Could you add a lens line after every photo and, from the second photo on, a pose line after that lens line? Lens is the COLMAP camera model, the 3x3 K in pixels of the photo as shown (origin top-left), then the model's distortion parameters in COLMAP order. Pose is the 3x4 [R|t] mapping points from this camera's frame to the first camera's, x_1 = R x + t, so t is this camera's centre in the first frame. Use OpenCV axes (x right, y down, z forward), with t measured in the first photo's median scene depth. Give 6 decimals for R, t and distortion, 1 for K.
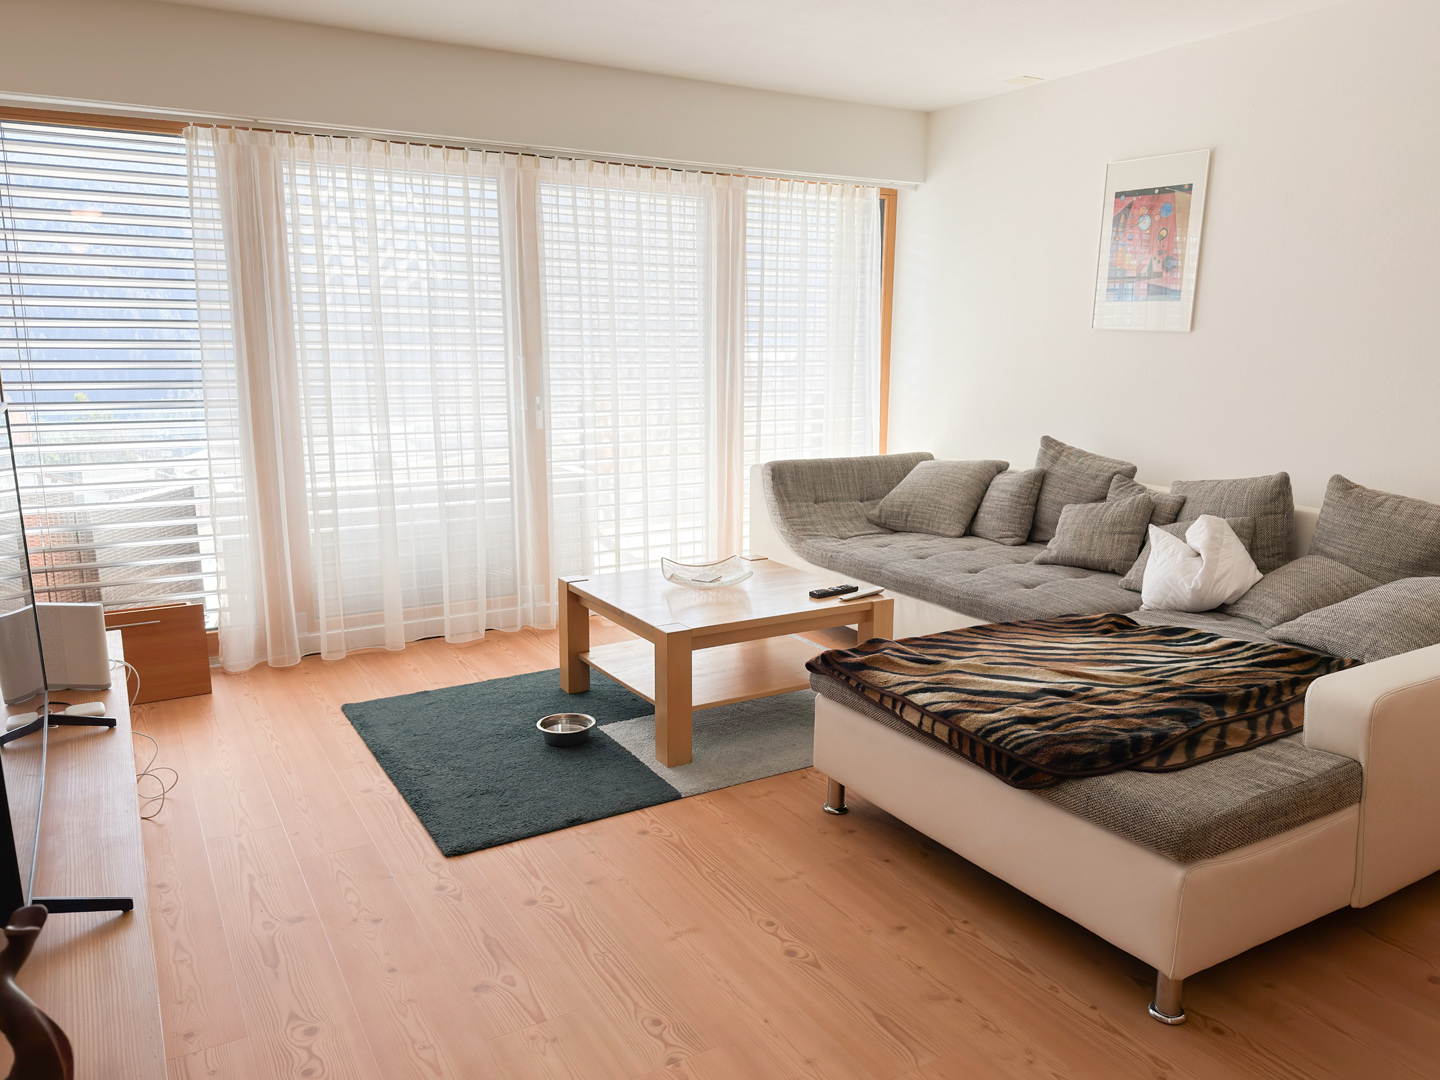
lens RADIAL K [[1048.1, 0, 719.7], [0, 1048.1, 576.8], [0, 0, 1]] dist [0.002204, 0.000666]
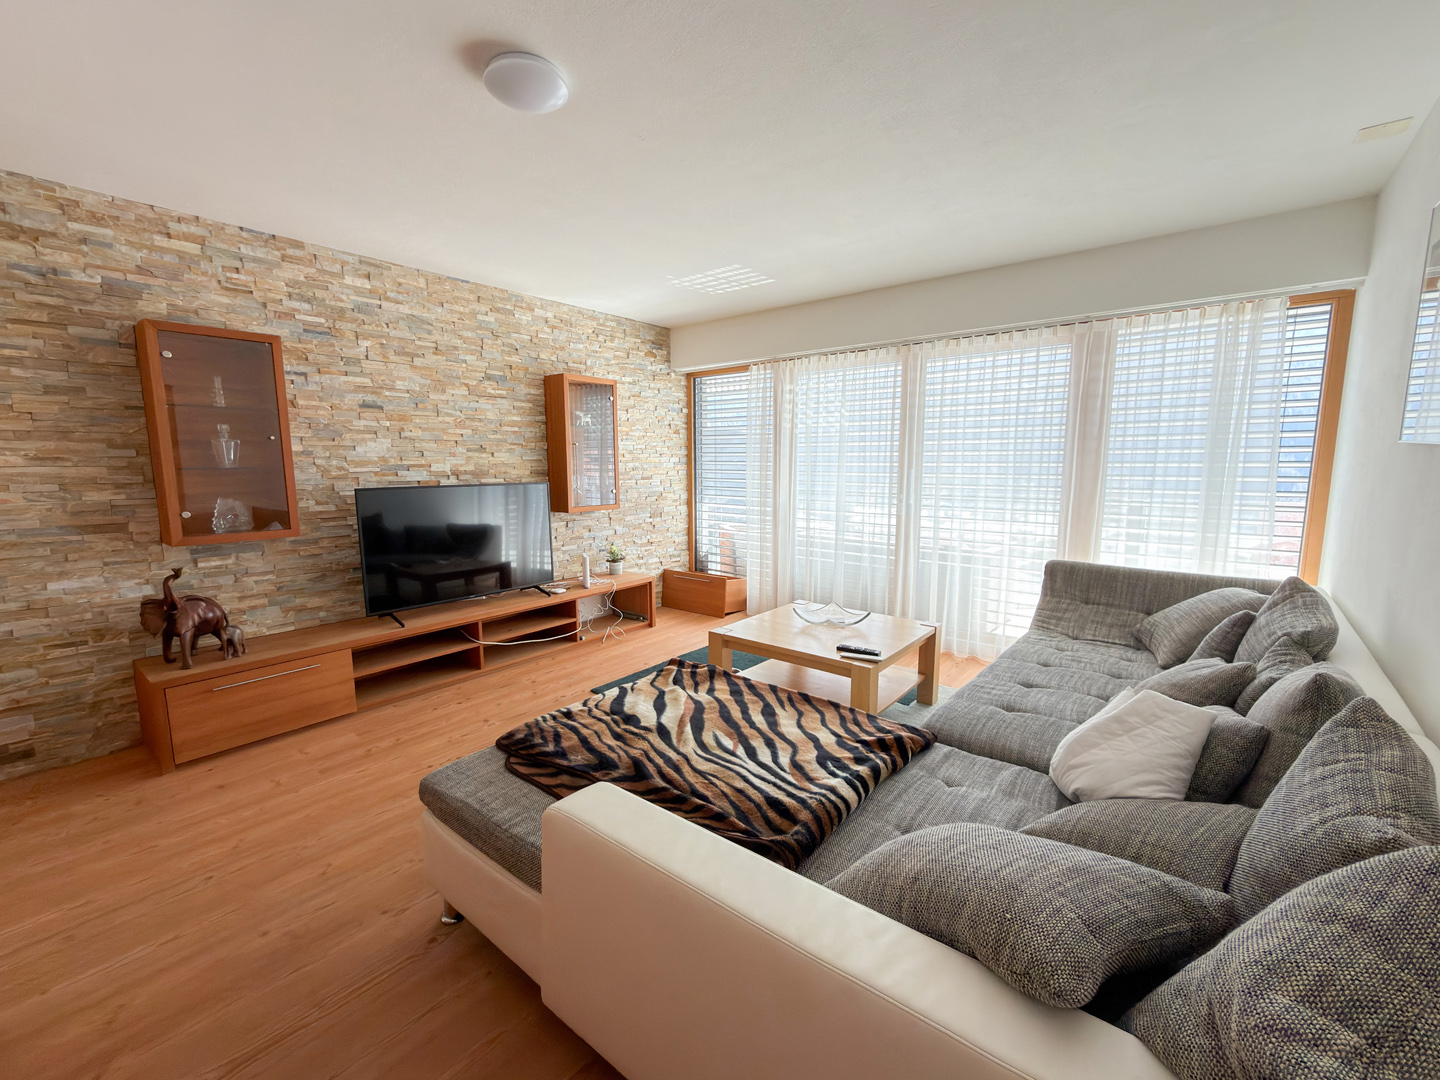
lens RADIAL K [[618.1, 0, 720.0], [0, 618.1, 540.0], [0, 0, 1]] dist [0.001249, 0.000384]
pose [[0.349364, 0.116471, -0.929720, 0.768609], [-0.193918, 0.979749, 0.049870, -0.129211], [0.916701, 0.162867, 0.364875, 0.552426]]
